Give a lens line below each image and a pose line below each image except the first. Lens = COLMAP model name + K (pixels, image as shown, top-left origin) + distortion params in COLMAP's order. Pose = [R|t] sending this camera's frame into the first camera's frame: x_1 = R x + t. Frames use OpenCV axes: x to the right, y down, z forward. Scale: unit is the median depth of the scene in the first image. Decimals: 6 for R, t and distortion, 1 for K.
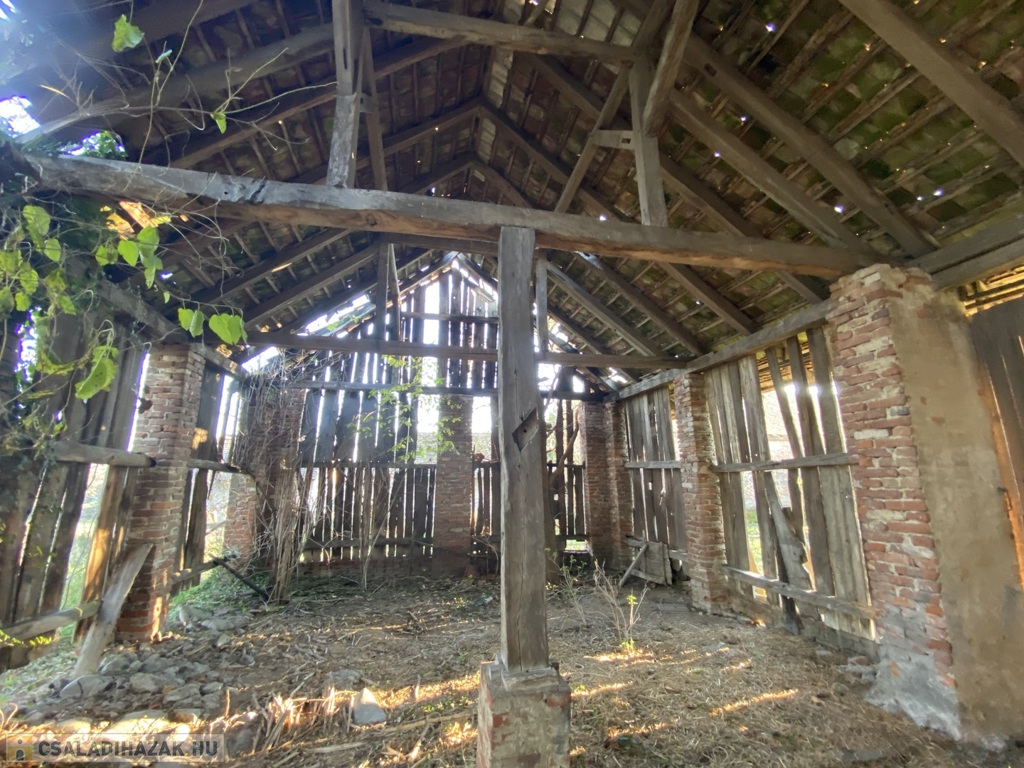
lens RADIAL K [[407.8, 0, 515.1], [0, 407.8, 381.9], [0, 0, 1]] dist [0.023224, -0.021573]
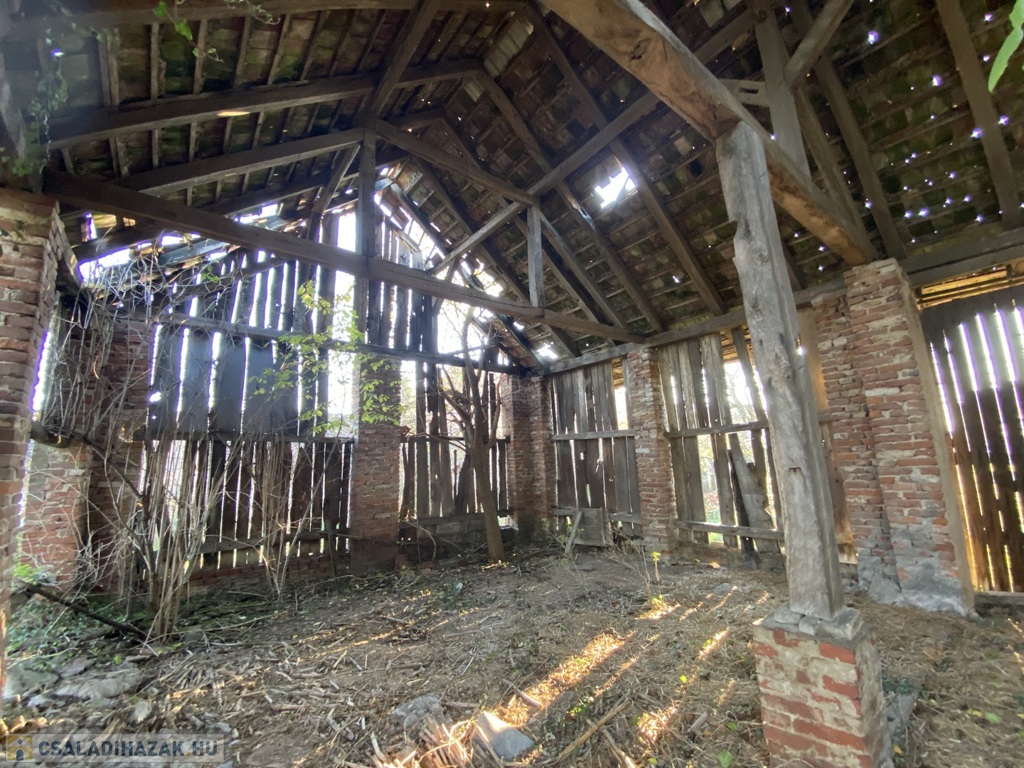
lens RADIAL K [[407.8, 0, 515.1], [0, 407.8, 381.9], [0, 0, 1]] dist [0.023224, -0.021573]
pose [[0.897212, 0.057406, 0.437852, -0.406973], [-0.068514, 0.997604, 0.009600, 0.095086], [-0.436252, -0.038613, 0.898996, 0.211866]]
